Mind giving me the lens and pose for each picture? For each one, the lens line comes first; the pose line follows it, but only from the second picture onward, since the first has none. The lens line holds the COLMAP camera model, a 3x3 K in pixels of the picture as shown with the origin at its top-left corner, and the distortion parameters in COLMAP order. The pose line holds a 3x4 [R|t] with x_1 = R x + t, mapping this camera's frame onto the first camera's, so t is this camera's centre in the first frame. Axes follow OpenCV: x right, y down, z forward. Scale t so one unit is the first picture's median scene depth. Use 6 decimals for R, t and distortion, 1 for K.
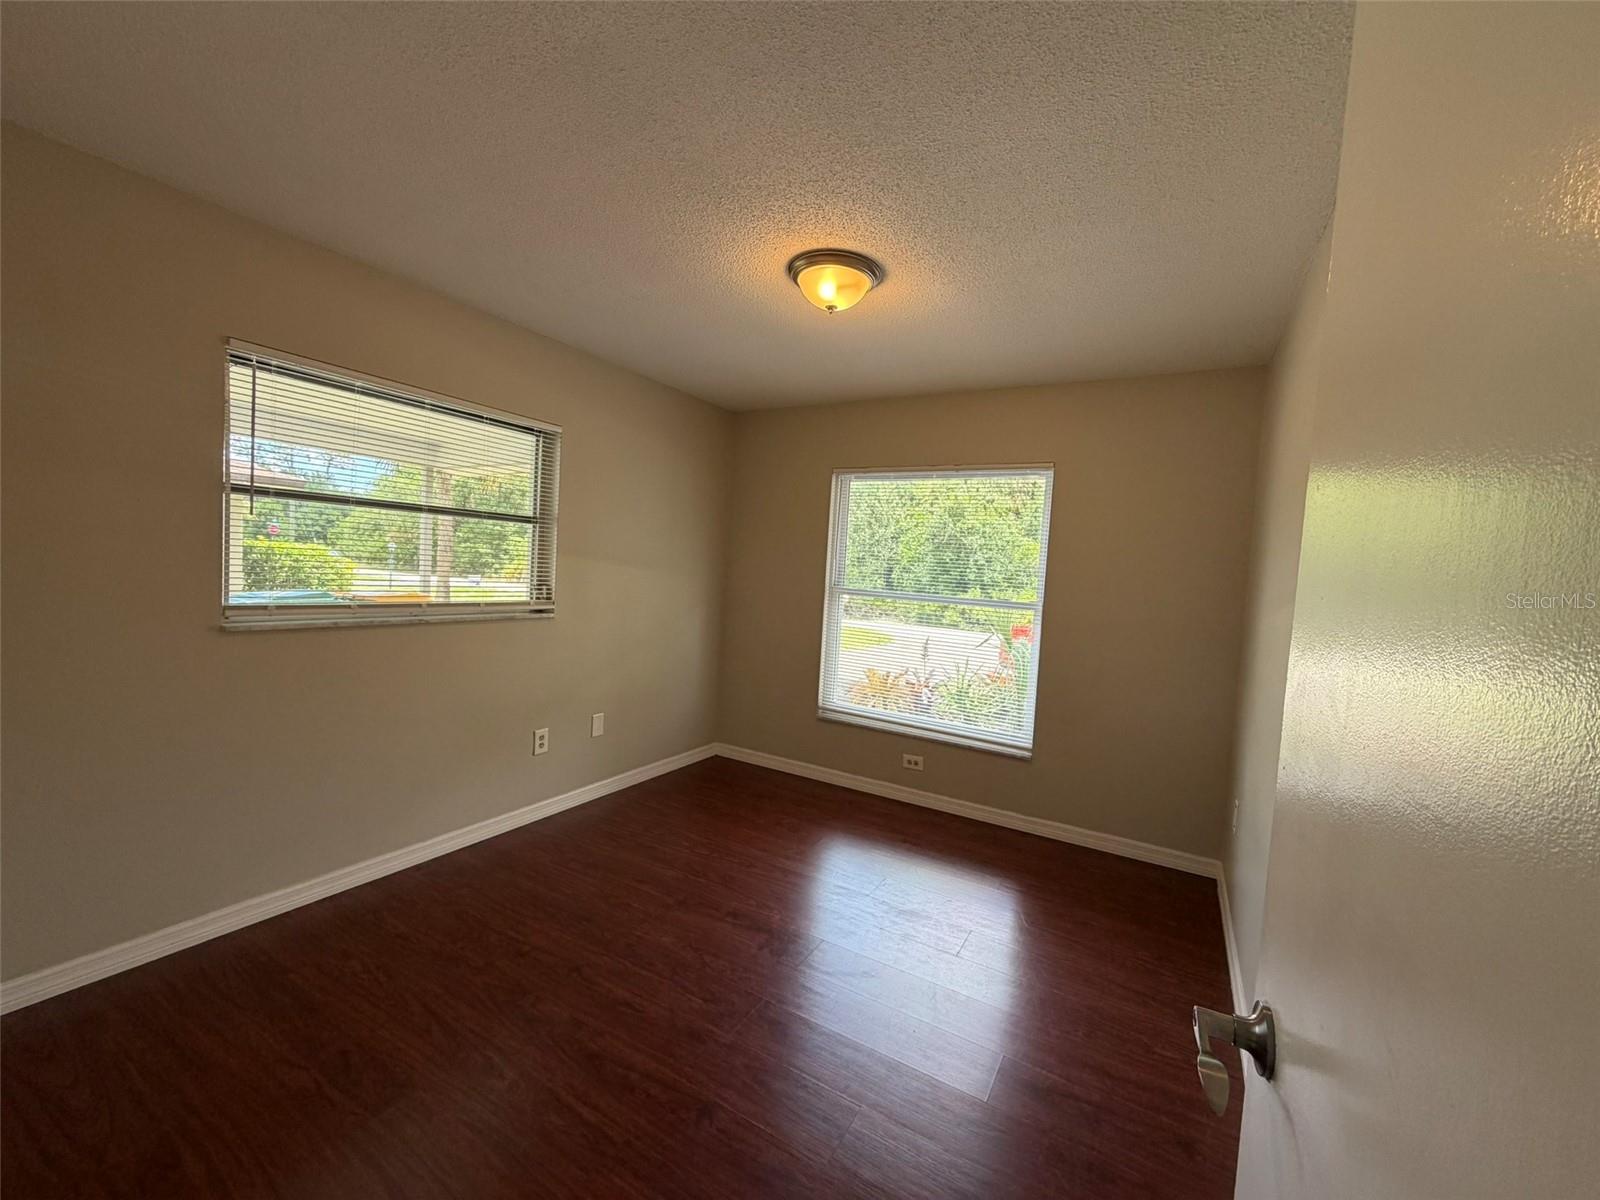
lens RADIAL K [[634.7, 0, 796.7], [0, 634.7, 603.5], [0, 0, 1]] dist [0.001065, -0.000068]
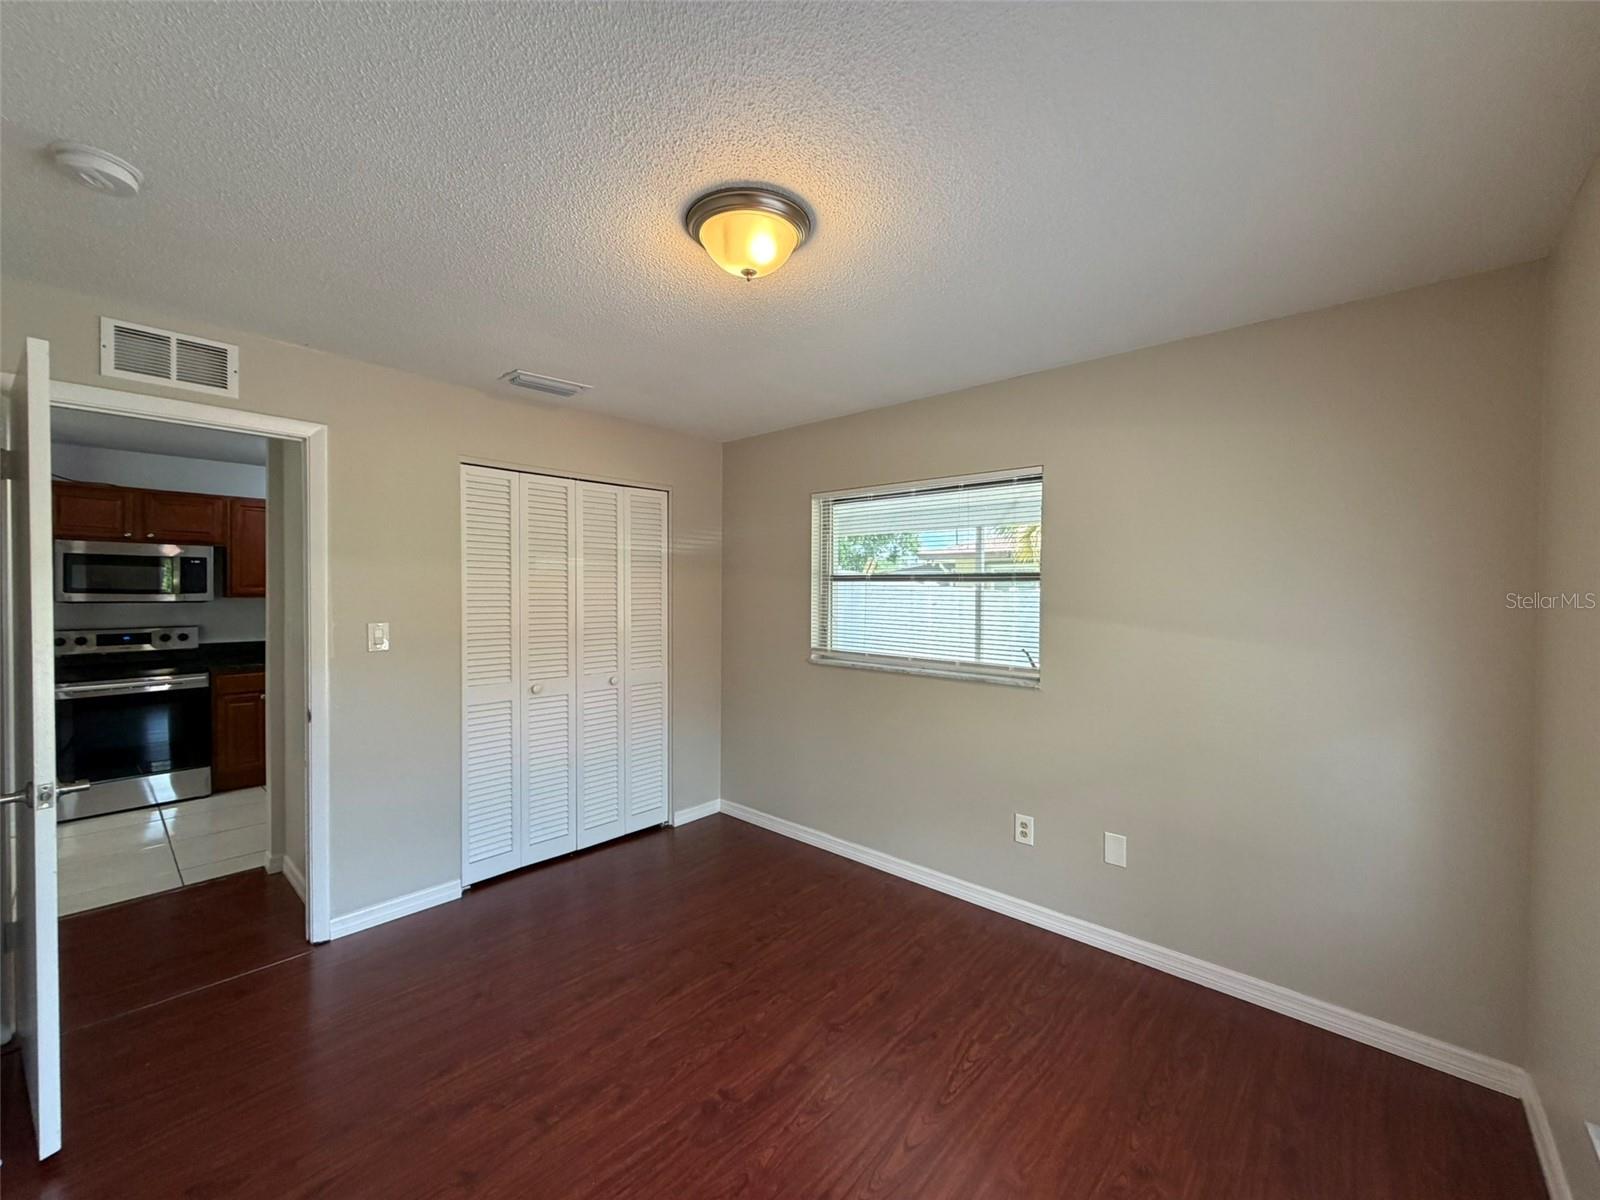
lens RADIAL K [[634.7, 0, 796.7], [0, 634.7, 603.5], [0, 0, 1]] dist [0.001065, -0.000068]
pose [[-0.187863, -0.035744, -0.981545, 0.529514], [-0.077163, 0.996786, -0.021530, -0.049629], [0.979160, 0.071694, -0.190017, 0.850839]]
